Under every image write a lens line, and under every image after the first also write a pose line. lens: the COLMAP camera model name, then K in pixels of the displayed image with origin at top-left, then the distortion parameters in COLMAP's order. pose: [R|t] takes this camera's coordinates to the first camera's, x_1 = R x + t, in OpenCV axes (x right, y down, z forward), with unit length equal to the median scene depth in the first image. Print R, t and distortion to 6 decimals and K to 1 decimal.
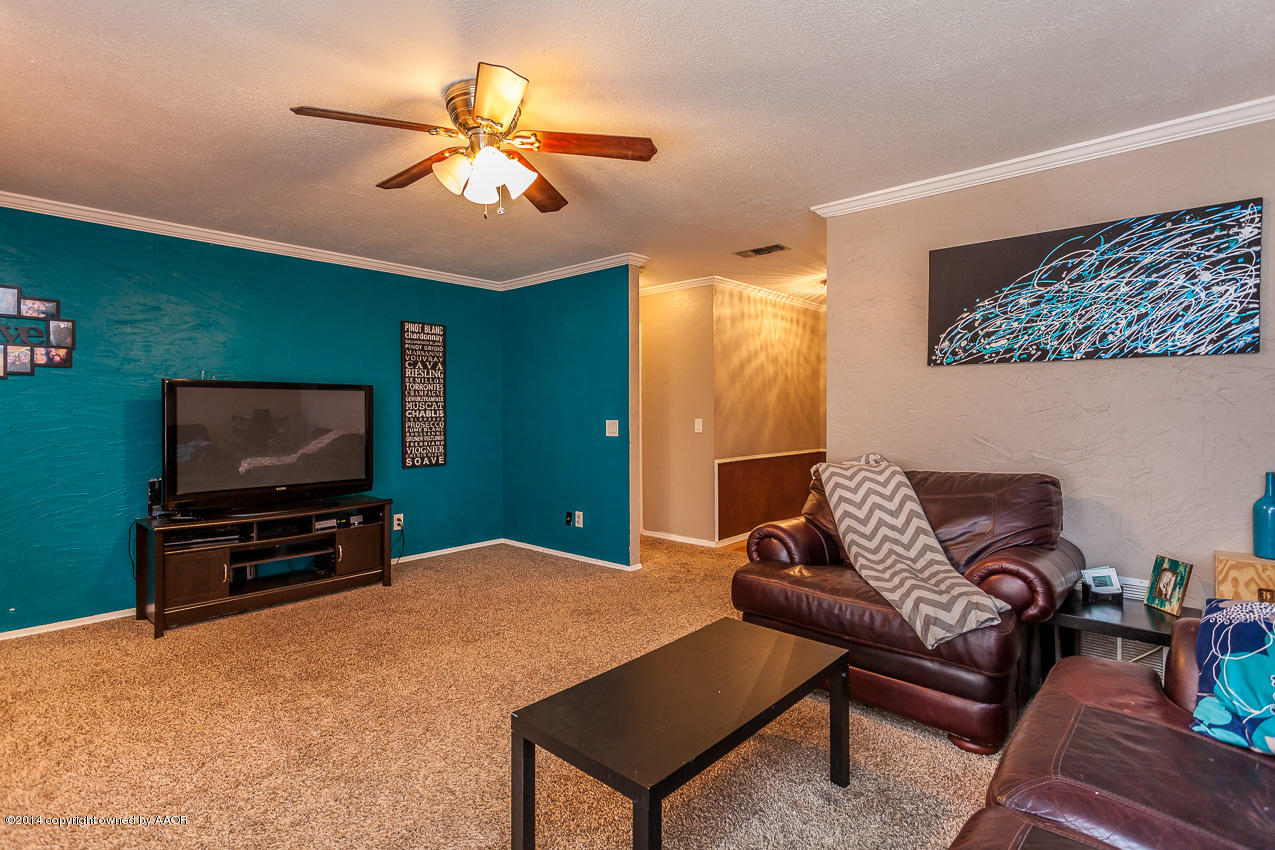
lens RADIAL K [[624.0, 0, 633.1], [0, 624.0, 421.4], [0, 0, 1]] dist [0.003912, 0.000552]
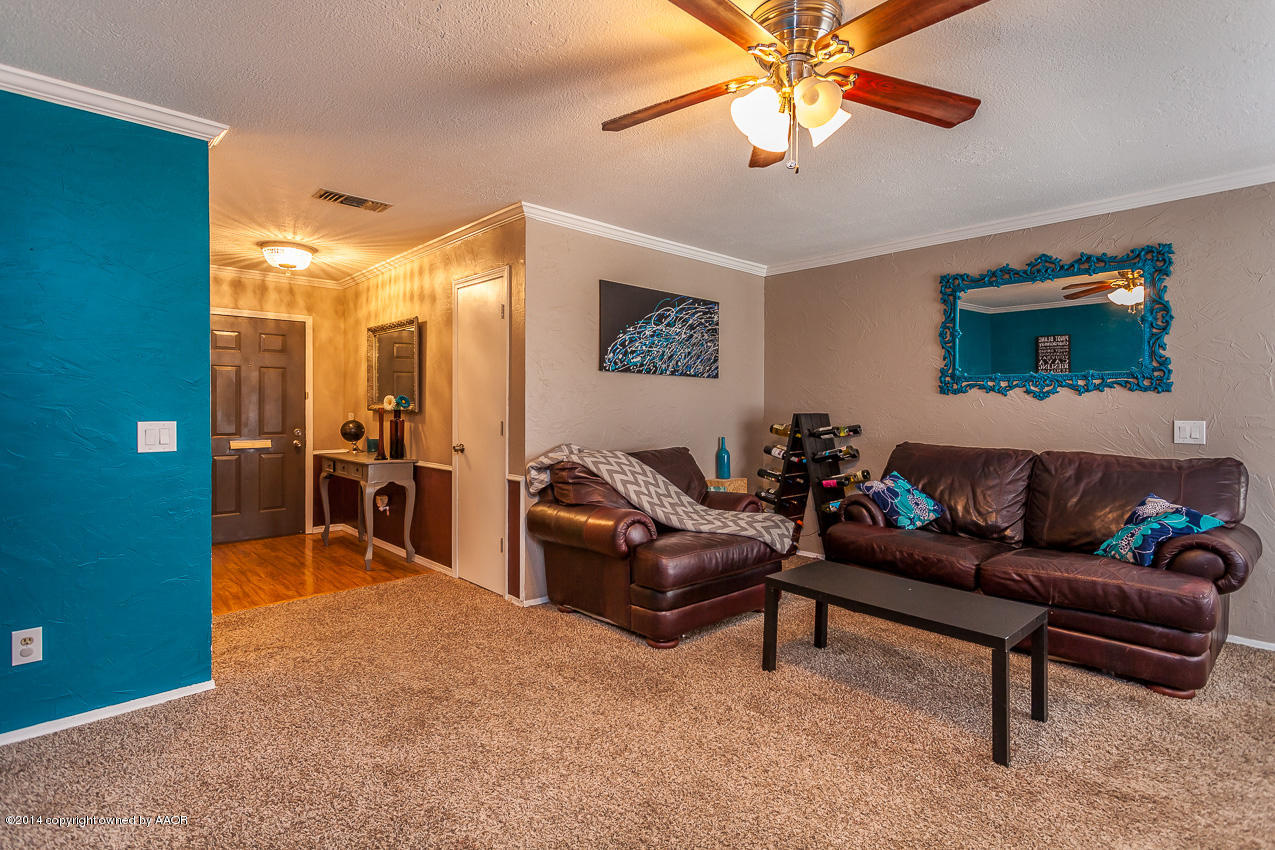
lens RADIAL K [[624.0, 0, 633.8], [0, 624.0, 414.3], [0, 0, 1]] dist [0.003912, 0.000552]
pose [[0.081927, -0.010424, 0.996584, -0.872065], [0.012547, 0.999877, 0.009427, -0.013320], [-0.996559, 0.011732, 0.082047, 0.929681]]
